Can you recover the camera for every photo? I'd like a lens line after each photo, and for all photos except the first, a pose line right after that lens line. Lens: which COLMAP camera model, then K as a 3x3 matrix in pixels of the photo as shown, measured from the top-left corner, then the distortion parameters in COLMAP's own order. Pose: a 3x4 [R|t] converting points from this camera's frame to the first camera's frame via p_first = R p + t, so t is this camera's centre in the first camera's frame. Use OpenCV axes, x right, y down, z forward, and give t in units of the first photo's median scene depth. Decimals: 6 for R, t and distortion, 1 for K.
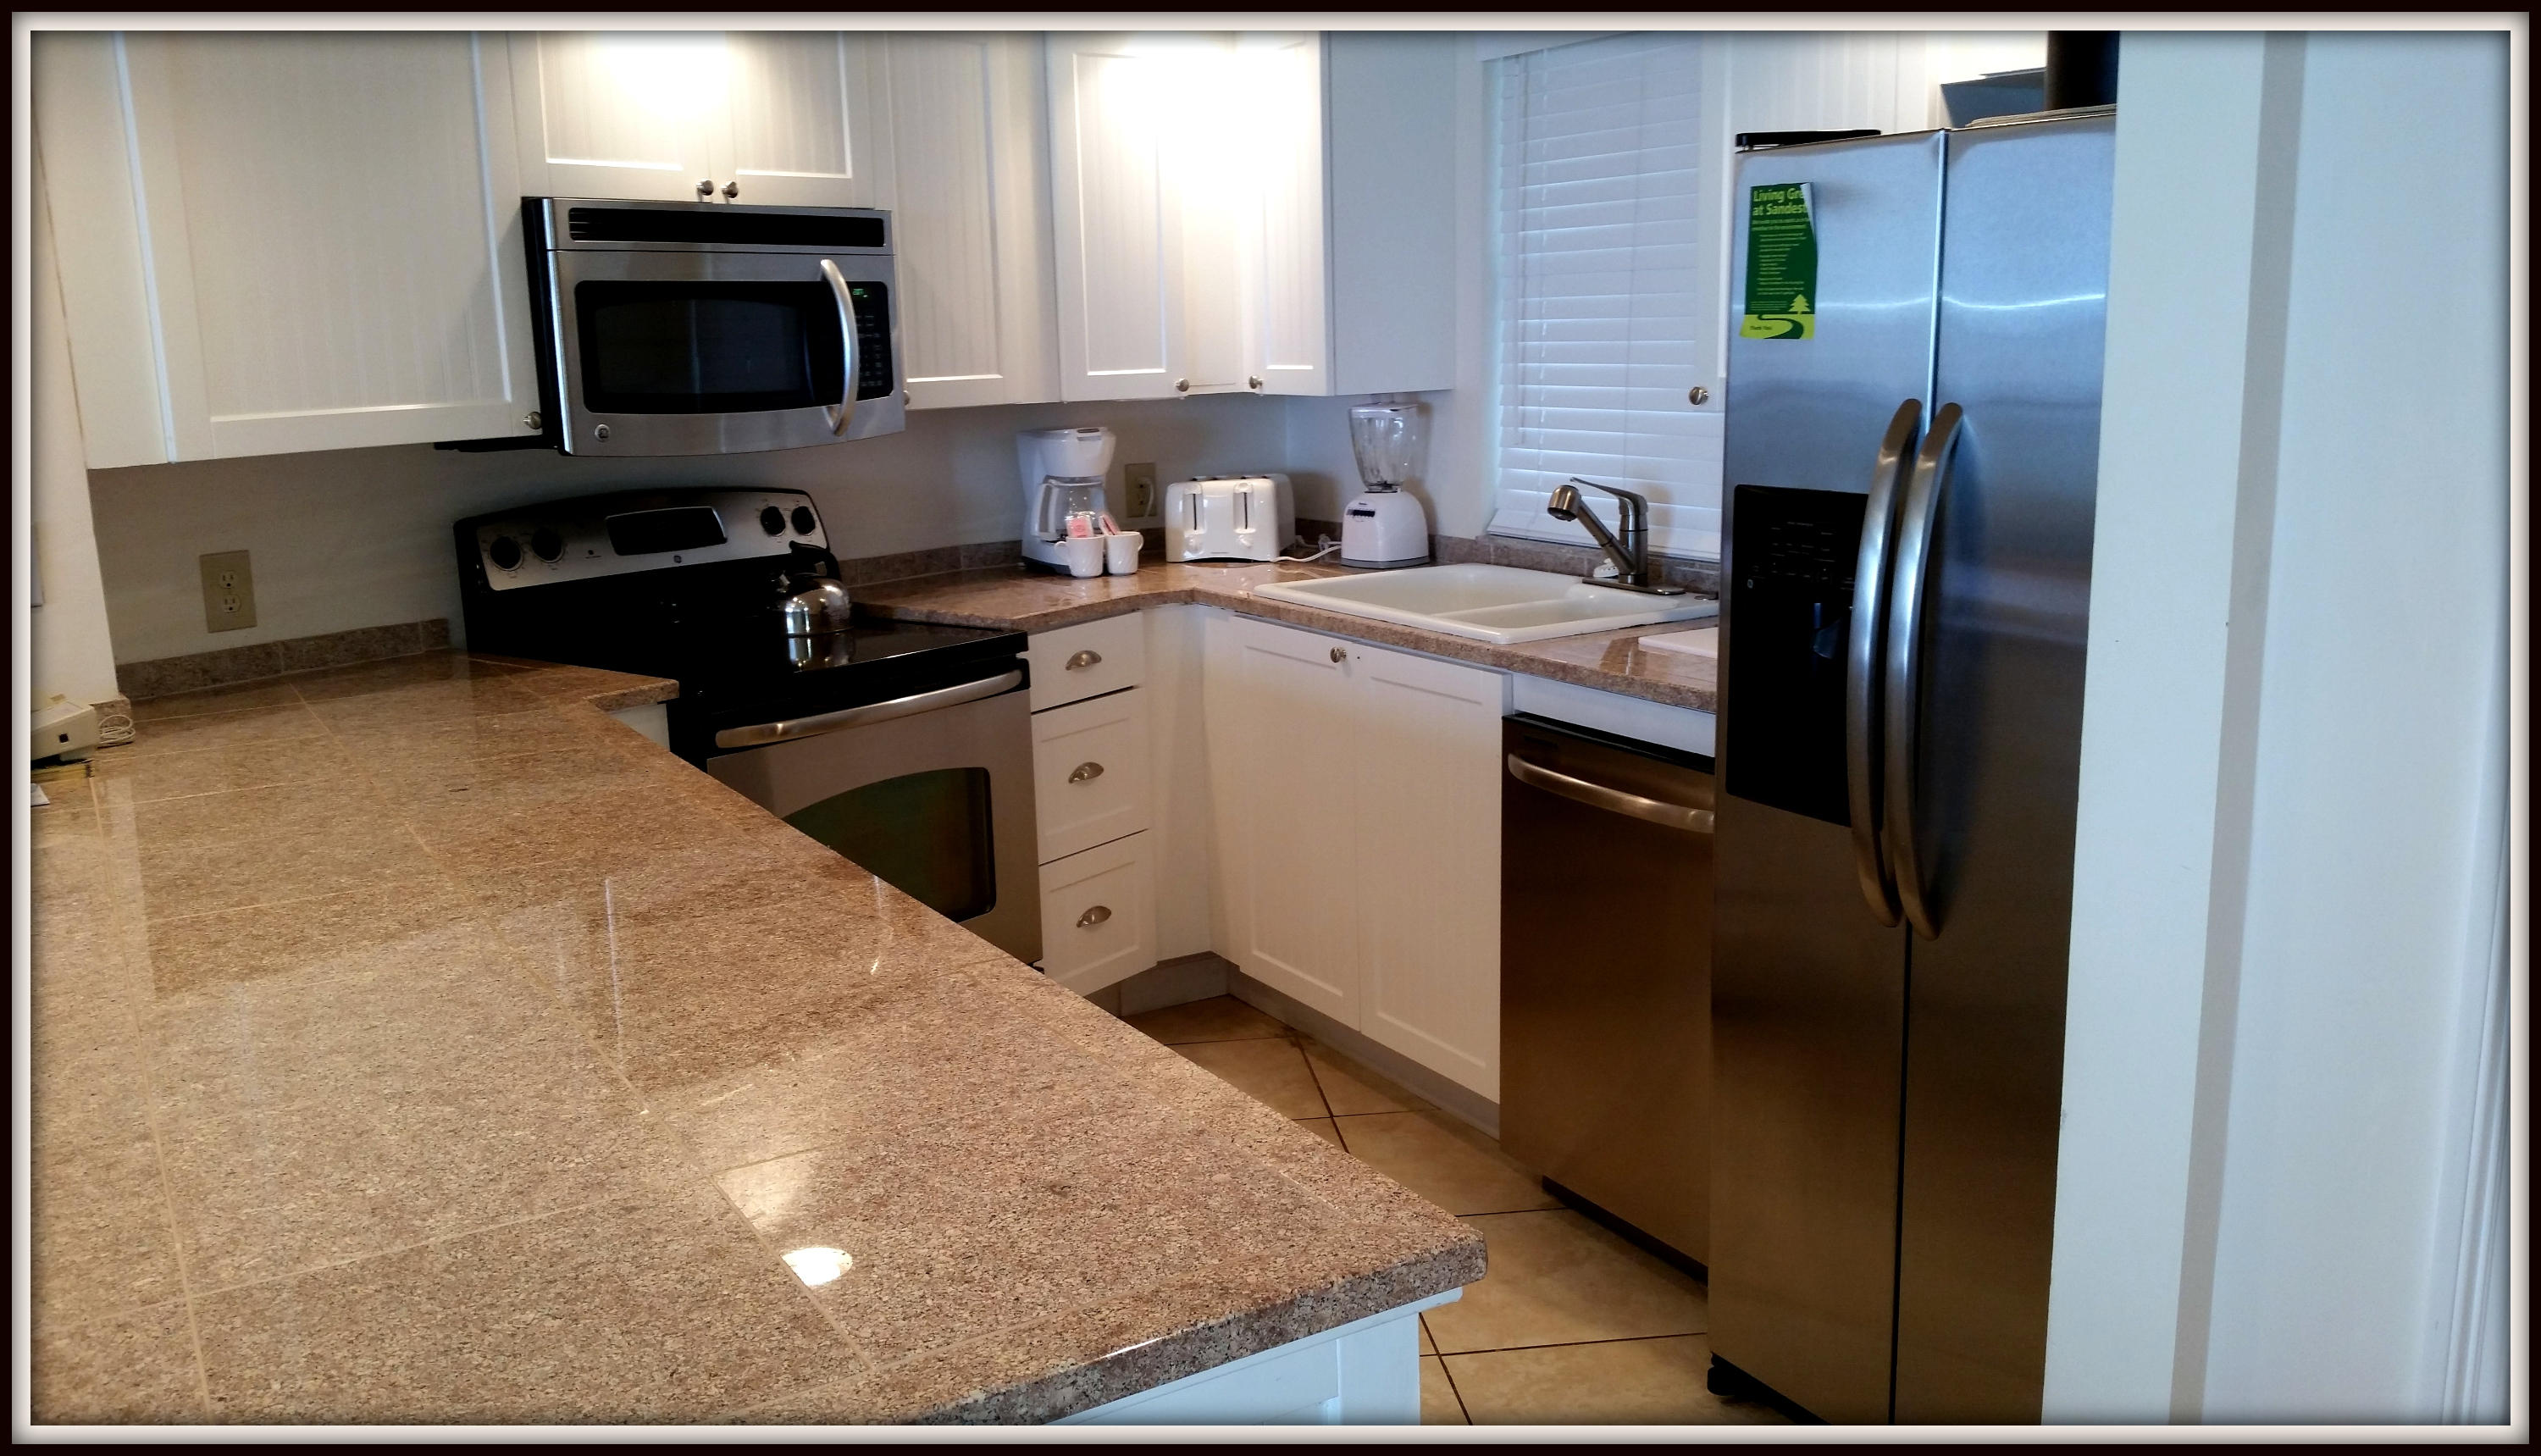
lens RADIAL K [[2059.4, 0, 1276.5], [0, 2059.4, 733.8], [0, 0, 1]] dist [0.103478, -0.048045]
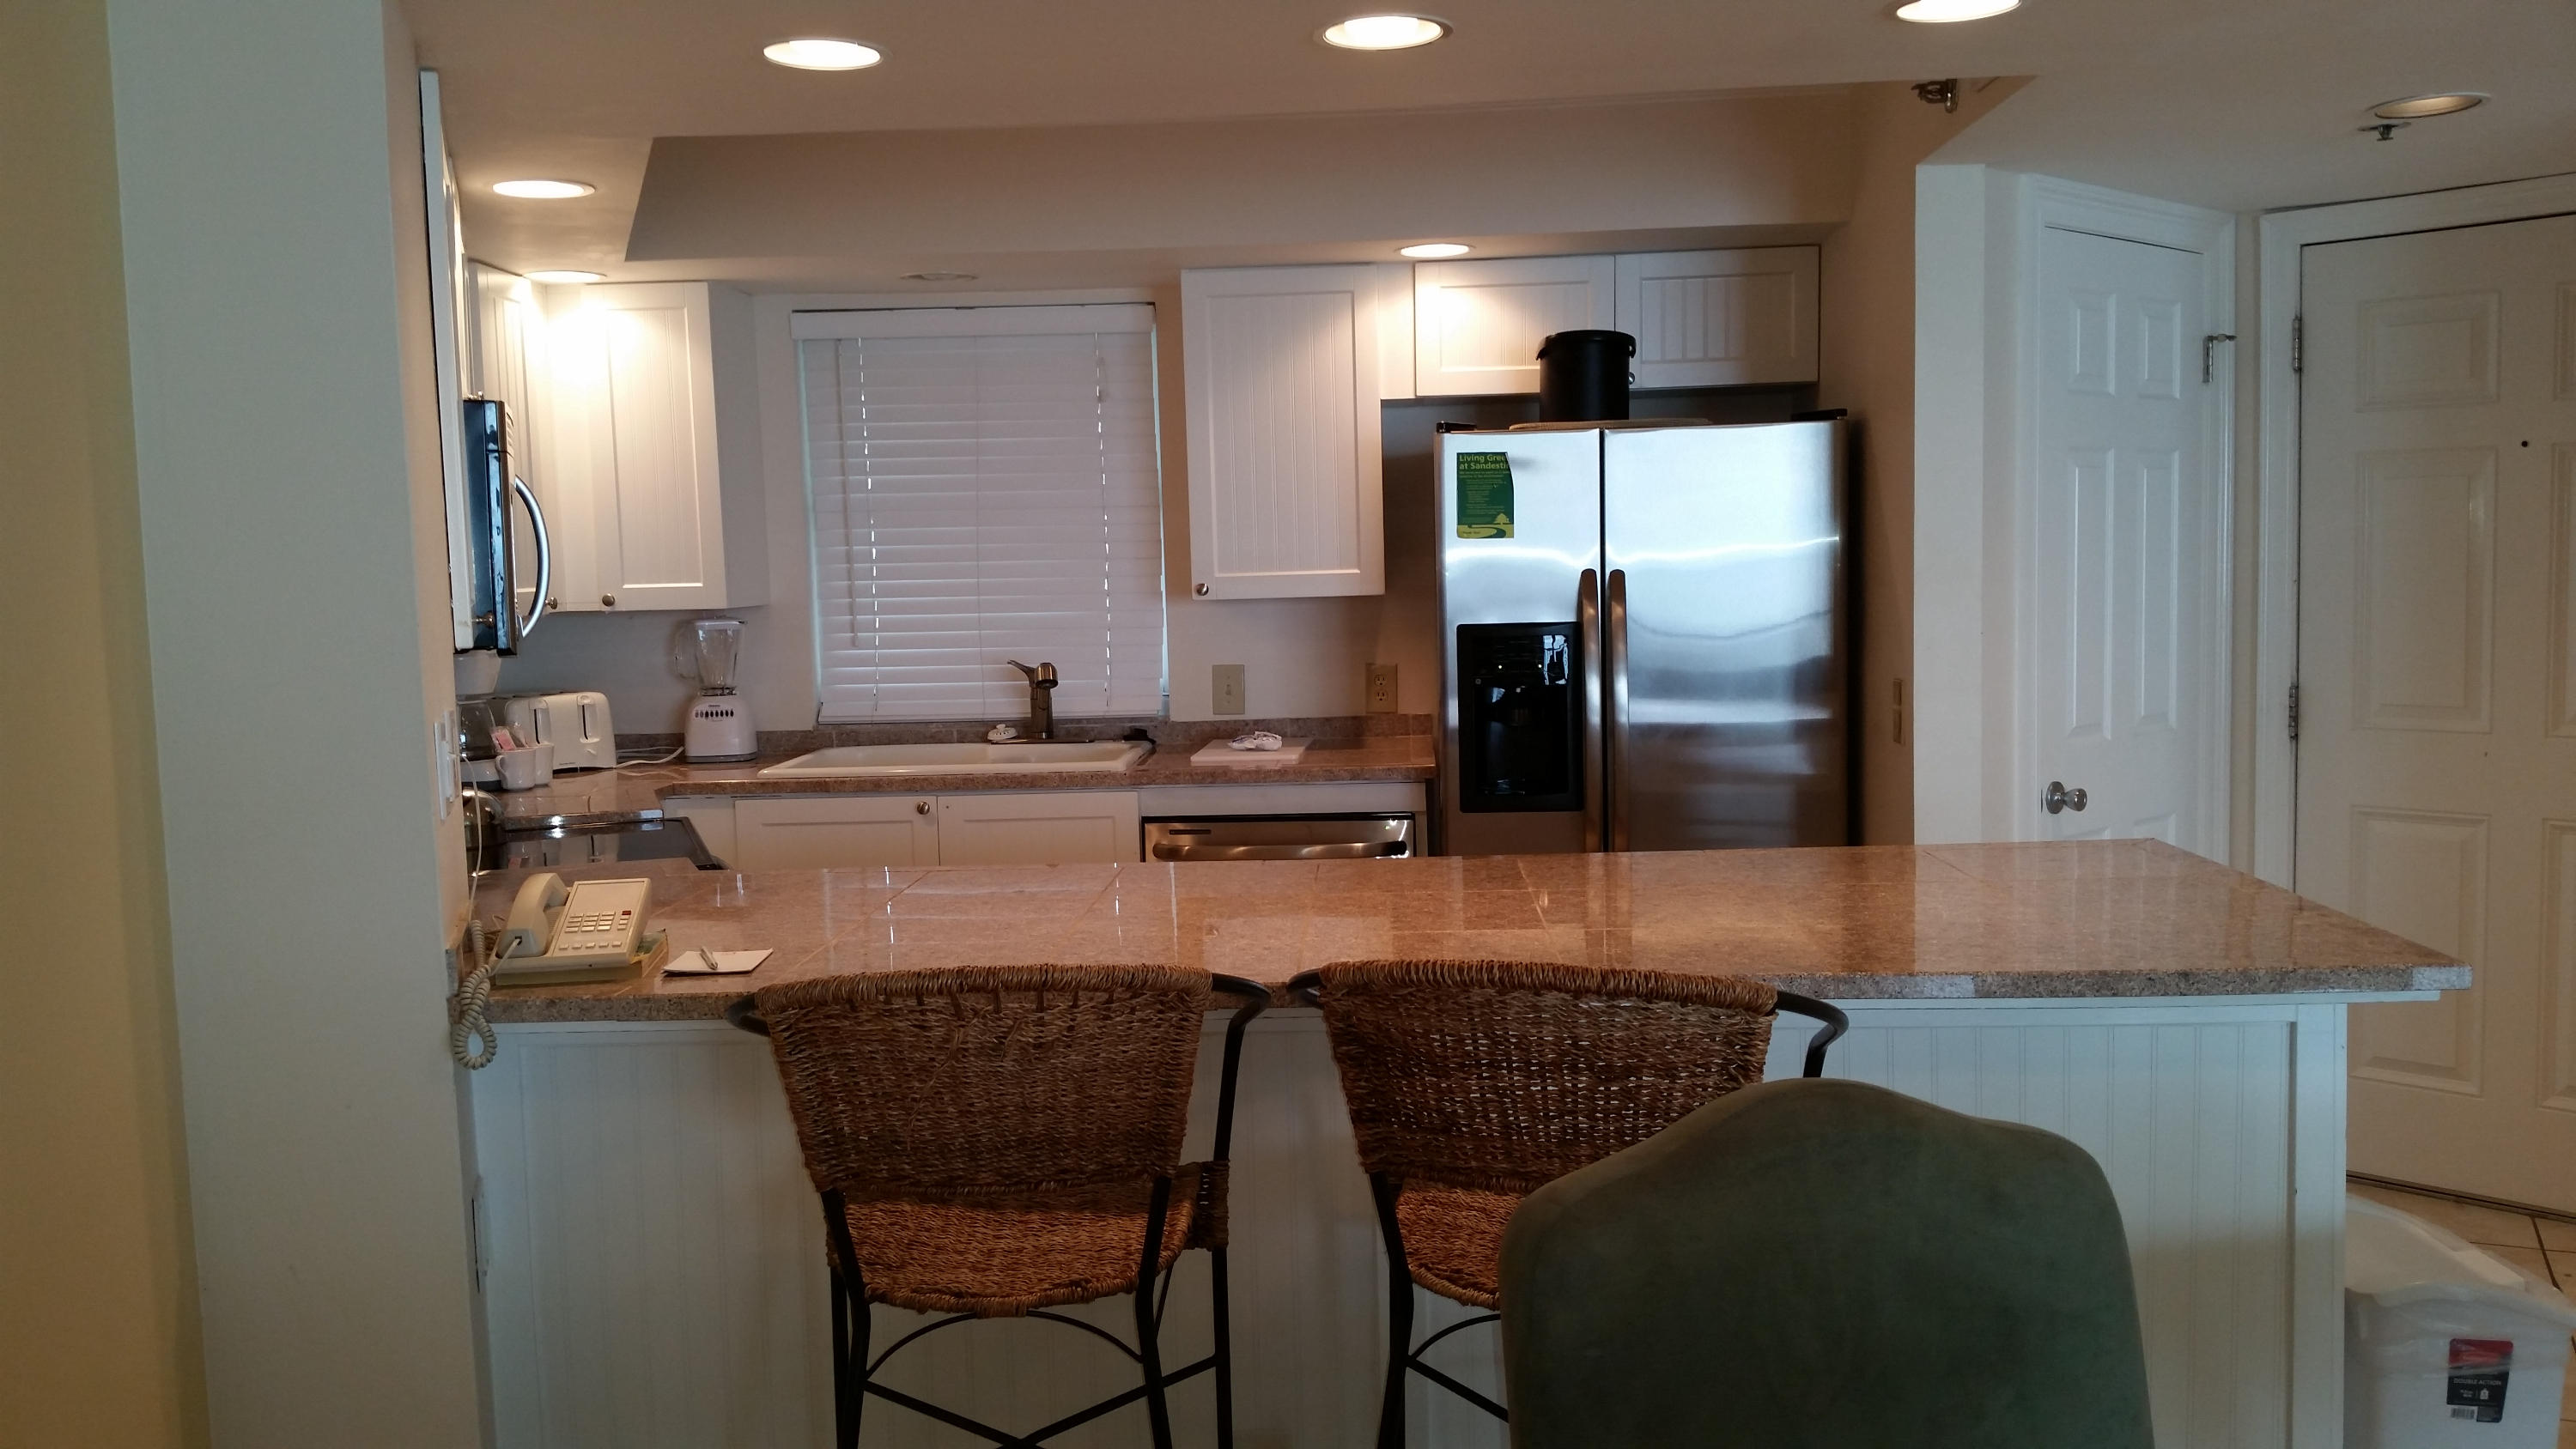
lens RADIAL K [[2085.0, 0, 1290.2], [0, 2085.0, 735.5], [0, 0, 1]] dist [0.091185, -0.198669]
pose [[0.559550, -0.058643, 0.826719, -0.858753], [0.173681, 0.983642, -0.047778, 0.015009], [-0.810394, 0.170319, 0.560583, 0.134500]]
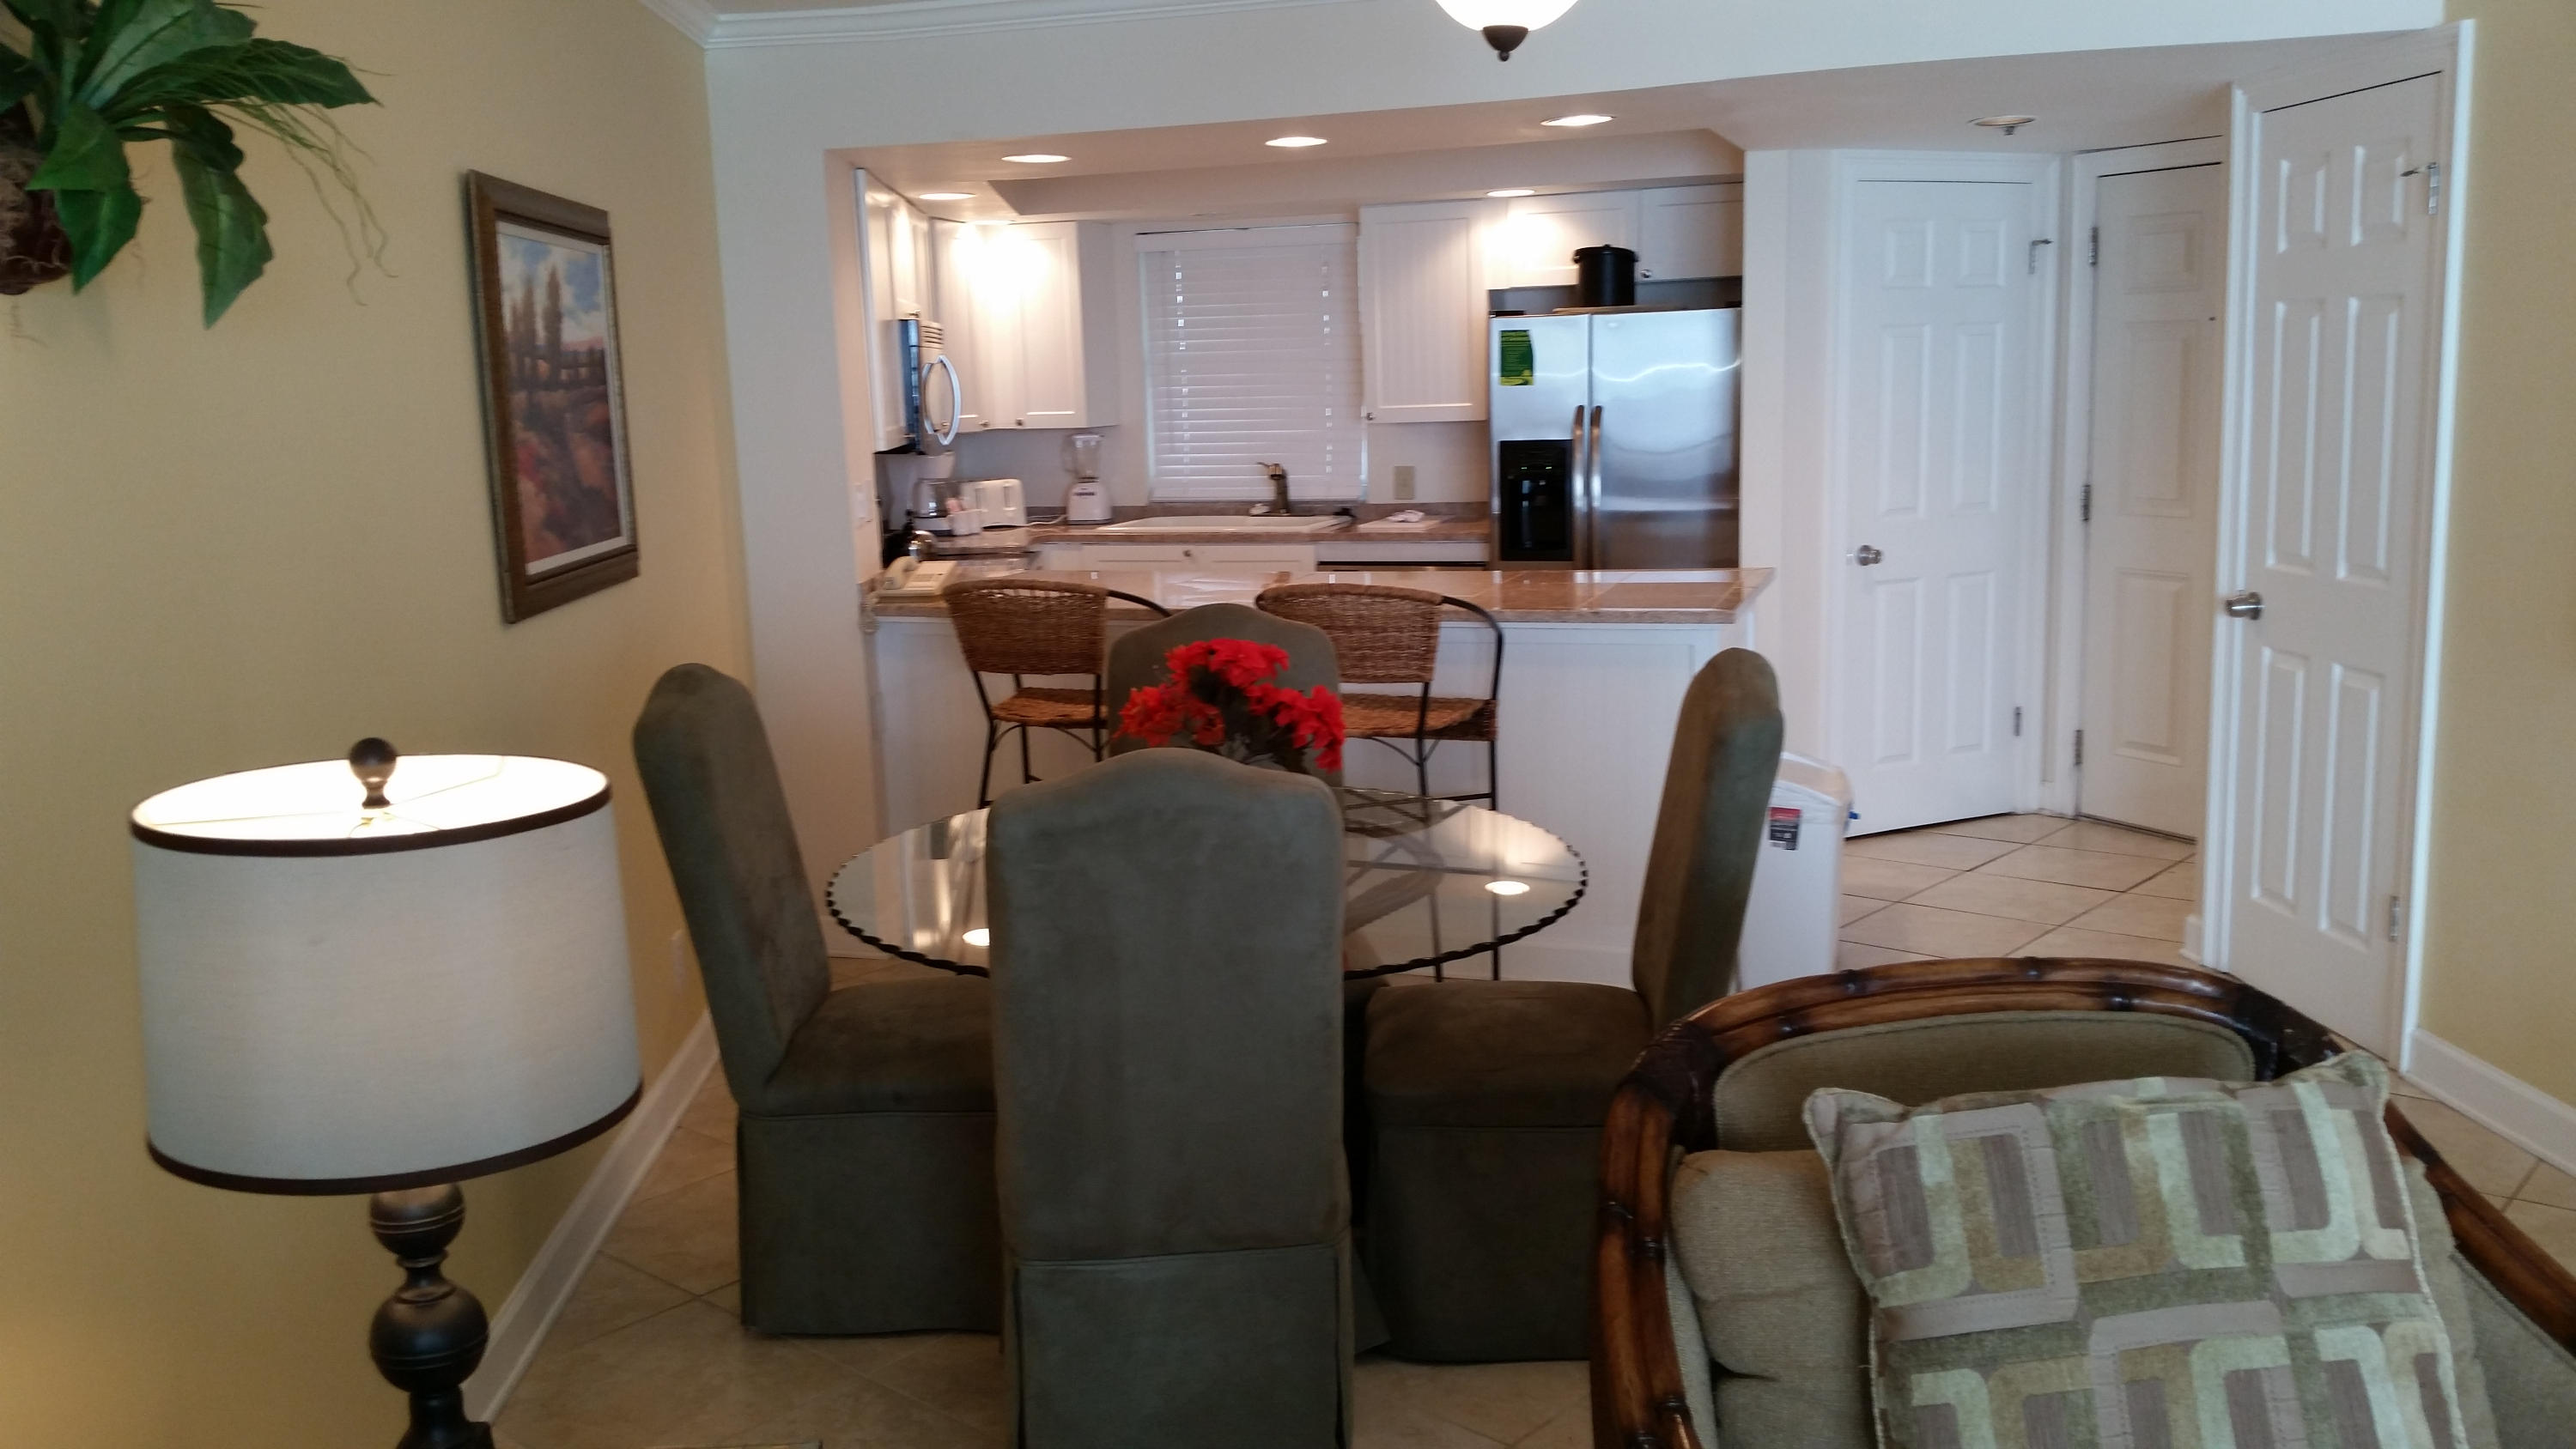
lens RADIAL K [[2085.0, 0, 1279.8], [0, 2085.0, 725.7], [0, 0, 1]] dist [0.091185, -0.198669]
pose [[0.764990, -0.102707, 0.635801, -1.181992], [0.135792, 0.990732, -0.003342, 0.142139], [-0.629565, 0.088893, 0.771846, -0.569234]]
